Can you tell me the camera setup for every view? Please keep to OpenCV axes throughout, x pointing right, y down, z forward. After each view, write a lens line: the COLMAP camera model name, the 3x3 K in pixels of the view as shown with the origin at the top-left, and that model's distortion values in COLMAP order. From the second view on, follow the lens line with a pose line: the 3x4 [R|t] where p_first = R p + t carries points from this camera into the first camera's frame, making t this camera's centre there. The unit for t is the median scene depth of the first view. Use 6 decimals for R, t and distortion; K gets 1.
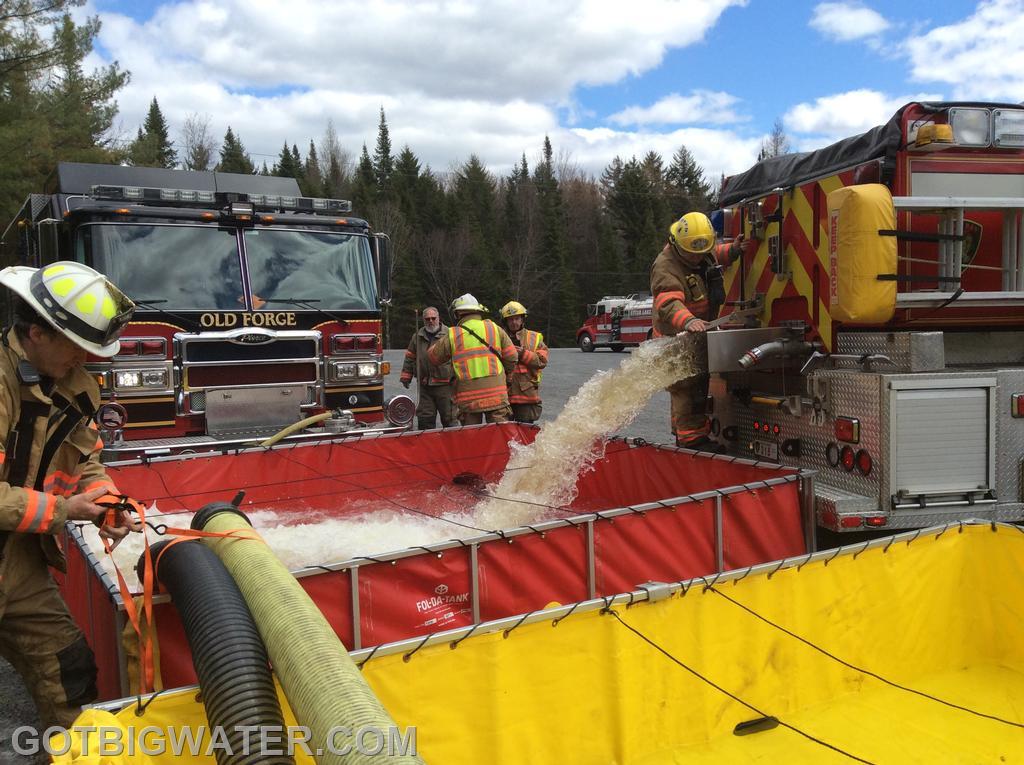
lens RADIAL K [[941.6, 0, 518.4], [0, 941.6, 388.3], [0, 0, 1]] dist [0.042380, 0.000000]
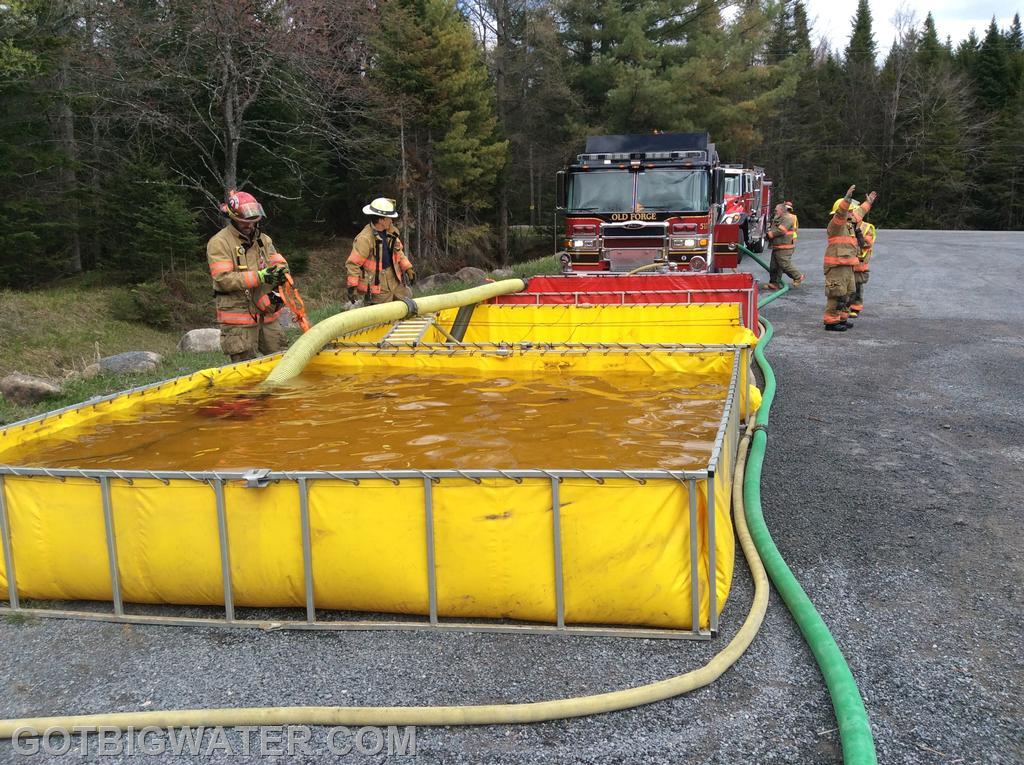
lens RADIAL K [[941.6, 0, 511.2], [0, 941.6, 389.3], [0, 0, 1]] dist [0.042380, 0.000000]
pose [[0.718762, 0.138085, -0.681405, 0.262651], [-0.048327, 0.987631, 0.149165, 0.001847], [0.693574, -0.074284, 0.716545, -0.190470]]
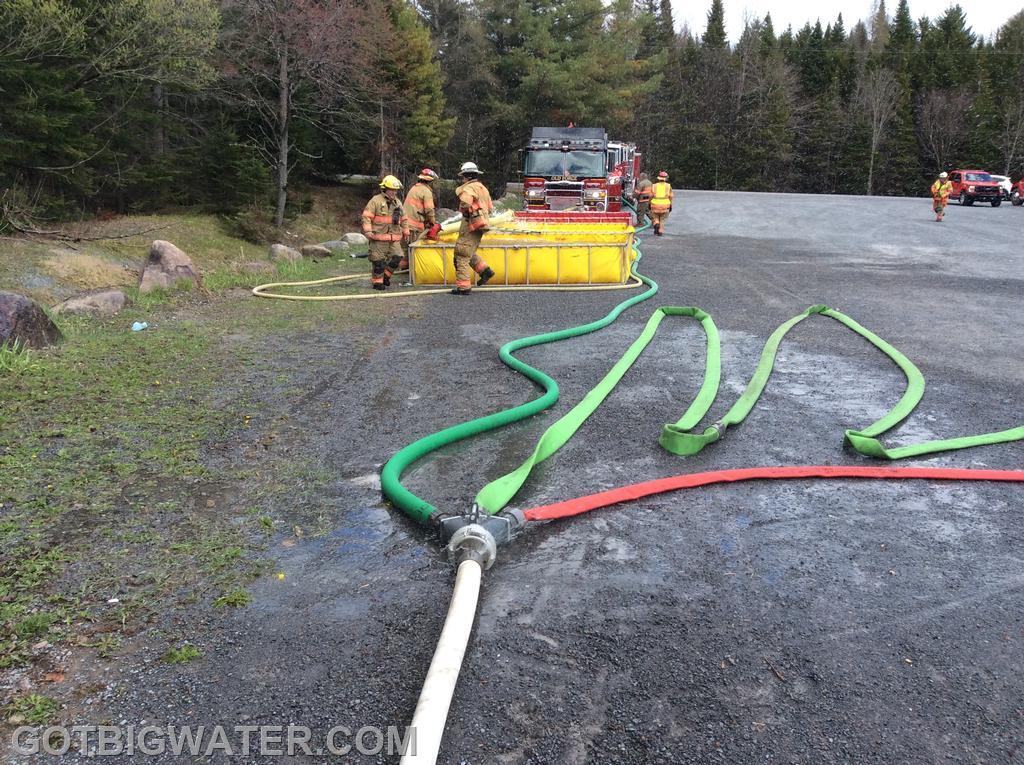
lens RADIAL K [[925.8, 0, 523.1], [0, 925.8, 418.9], [0, 0, 1]] dist [0.072258, -0.025617]
pose [[0.809471, 0.184060, -0.557564, 0.461613], [-0.071049, 0.973323, 0.218160, 0.015506], [0.582845, -0.136980, 0.800955, -0.550898]]
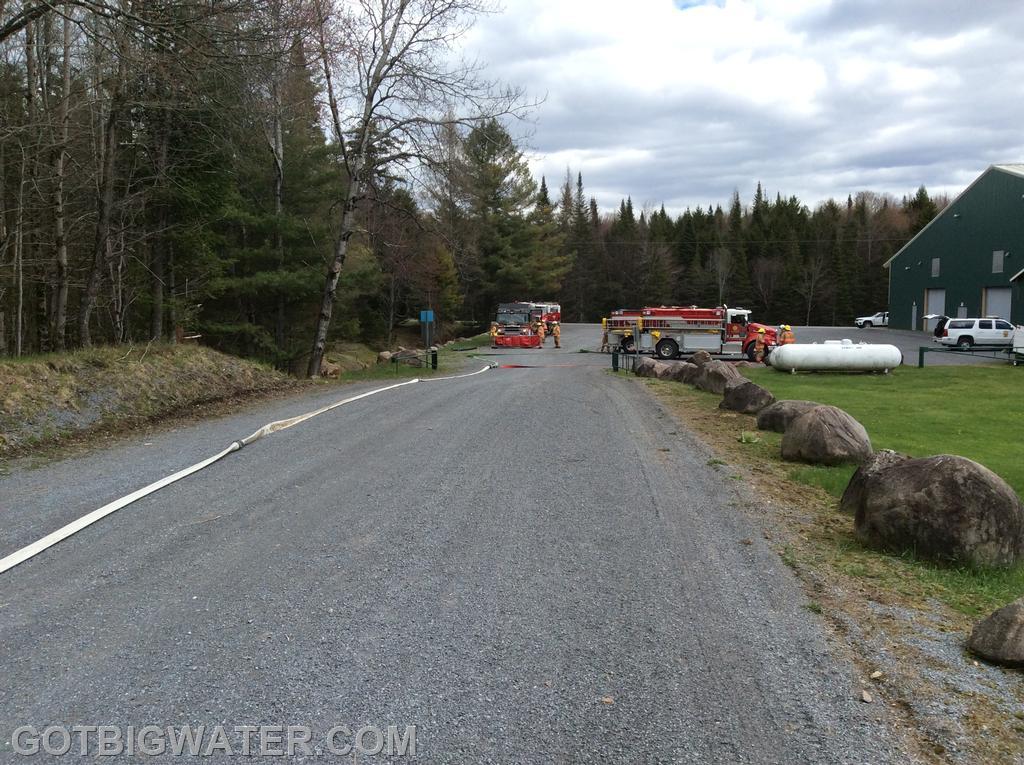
lens RADIAL K [[941.6, 0, 513.9], [0, 941.6, 385.2], [0, 0, 1]] dist [0.042380, 0.000000]
pose [[0.811529, 0.063795, -0.580819, 1.310930], [-0.044416, 0.997881, 0.047545, 0.021511], [0.582621, -0.012786, 0.812643, -1.657848]]
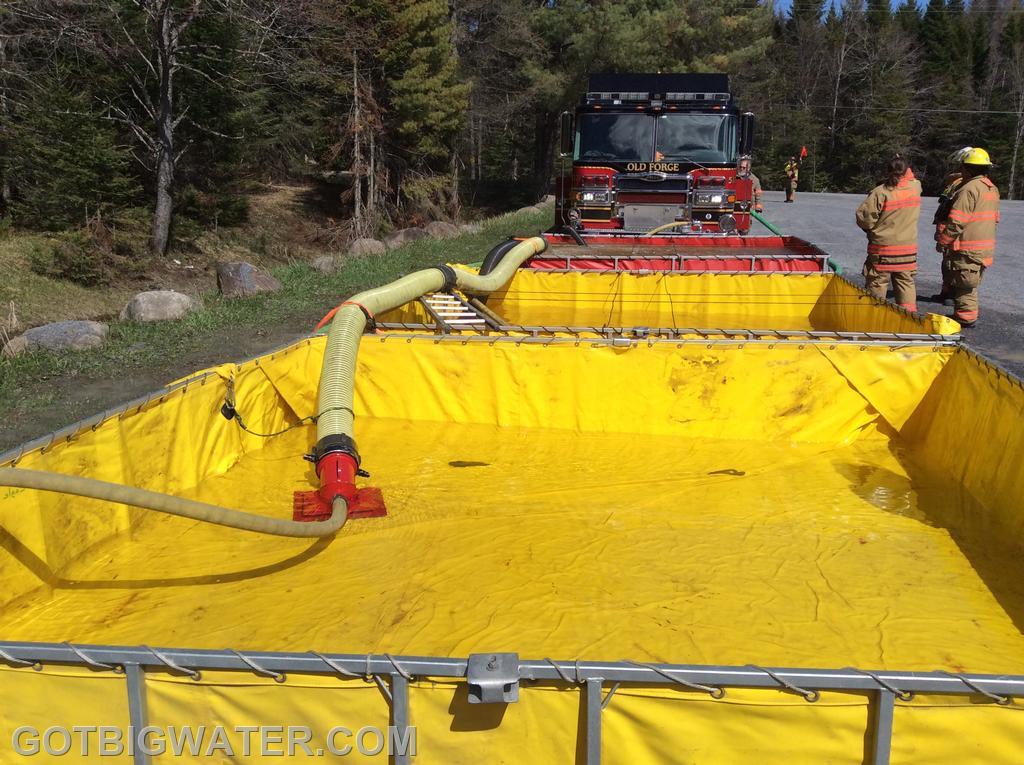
lens RADIAL K [[941.6, 0, 499.8], [0, 941.6, 390.3], [0, 0, 1]] dist [0.042380, 0.000000]
pose [[0.764464, 0.176831, -0.619940, 0.182291], [-0.072606, 0.979143, 0.189757, 0.006493], [0.640565, -0.100051, 0.761358, -0.163795]]
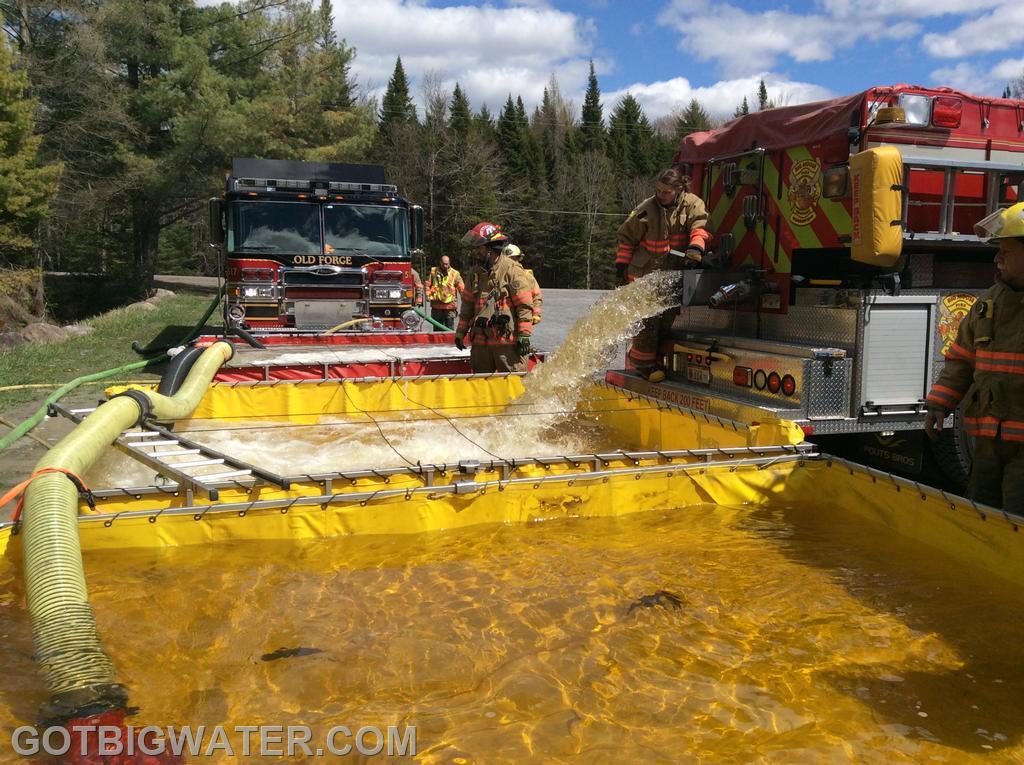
lens RADIAL K [[941.6, 0, 513.5], [0, 941.6, 393.1], [0, 0, 1]] dist [0.042380, 0.000000]
pose [[0.963772, 0.064951, -0.258699, 0.126375], [-0.047500, 0.996189, 0.073152, 0.006036], [0.262465, -0.058213, 0.963184, -0.138079]]
